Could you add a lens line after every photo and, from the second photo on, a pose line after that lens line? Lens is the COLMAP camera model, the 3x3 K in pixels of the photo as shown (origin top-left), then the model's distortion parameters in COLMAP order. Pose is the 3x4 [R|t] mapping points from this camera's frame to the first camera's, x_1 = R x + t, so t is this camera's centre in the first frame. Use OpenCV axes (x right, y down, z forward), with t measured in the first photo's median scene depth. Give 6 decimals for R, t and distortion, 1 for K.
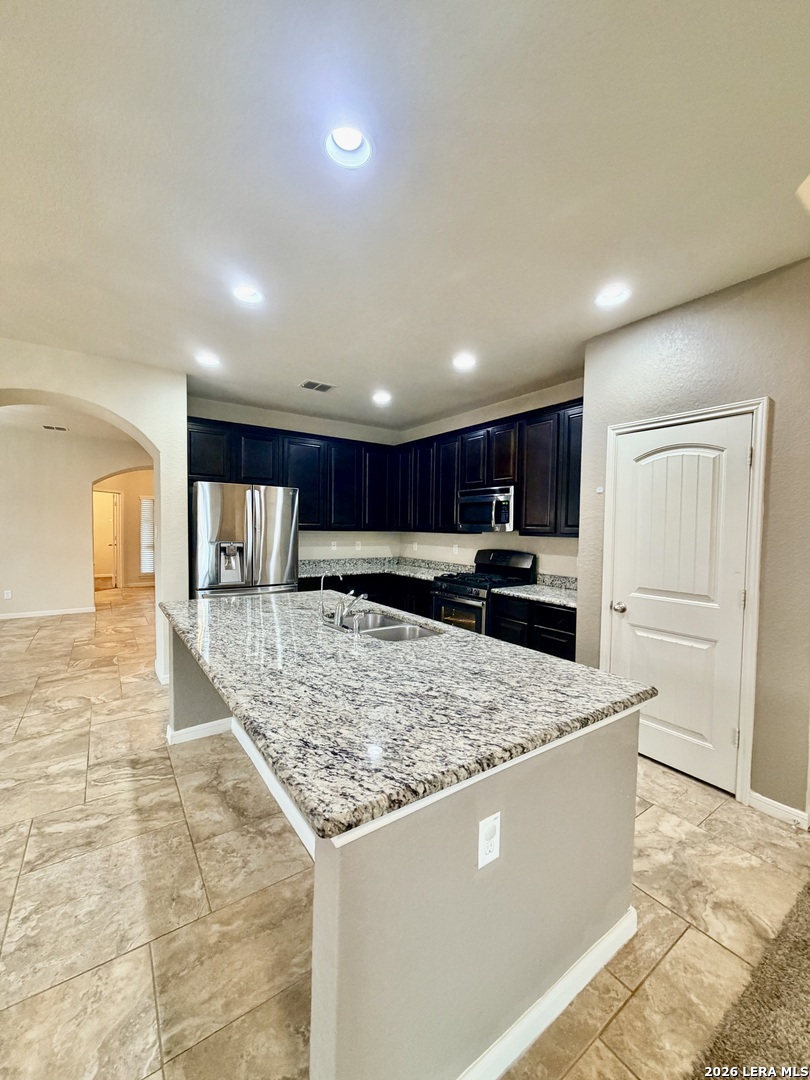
lens RADIAL K [[428.1, 0, 400.3], [0, 428.1, 540.5], [0, 0, 1]] dist [-0.001438, -0.000664]
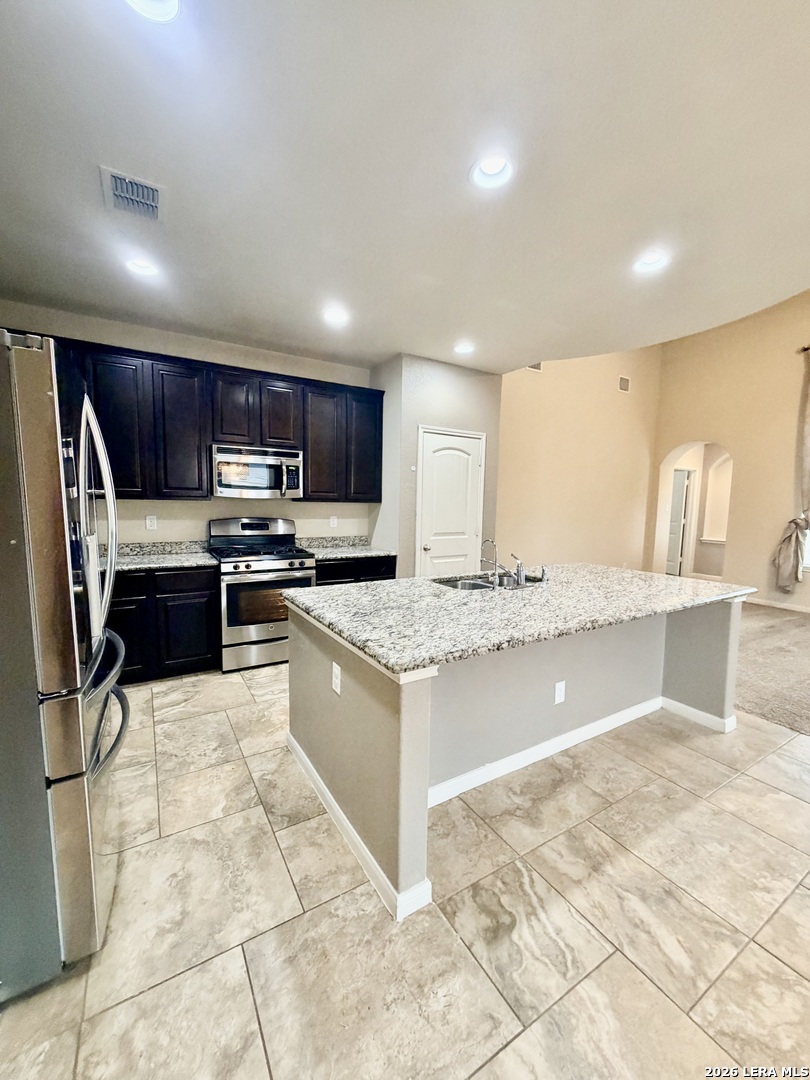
lens RADIAL K [[428.1, 0, 402.4], [0, 428.1, 544.0], [0, 0, 1]] dist [-0.001438, -0.000664]
pose [[0.065761, -0.117744, 0.990864, -0.834211], [0.015857, 0.993012, 0.116946, -0.031490], [-0.997709, 0.008022, 0.067169, 0.809093]]
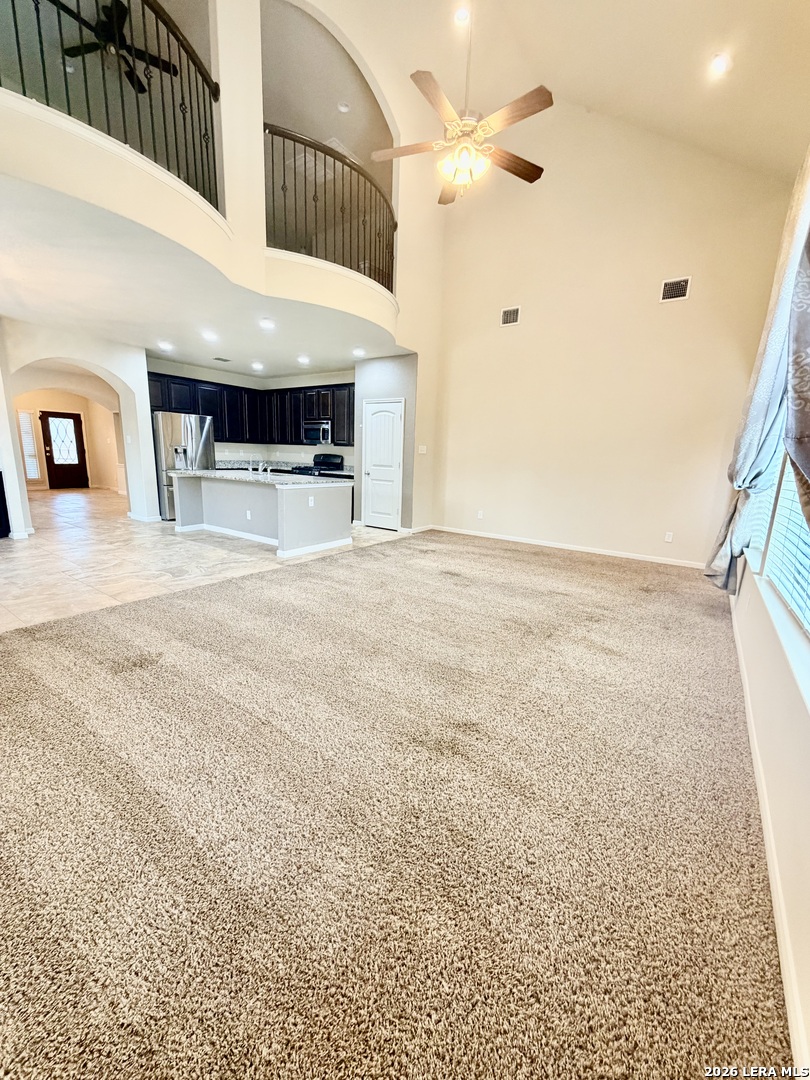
lens RADIAL K [[428.1, 0, 401.2], [0, 428.1, 546.2], [0, 0, 1]] dist [-0.001438, -0.000664]
pose [[0.937977, -0.058597, 0.341711, -0.173855], [-0.006942, 0.982242, 0.187492, 0.085509], [-0.346629, -0.178235, 0.920913, -1.271665]]
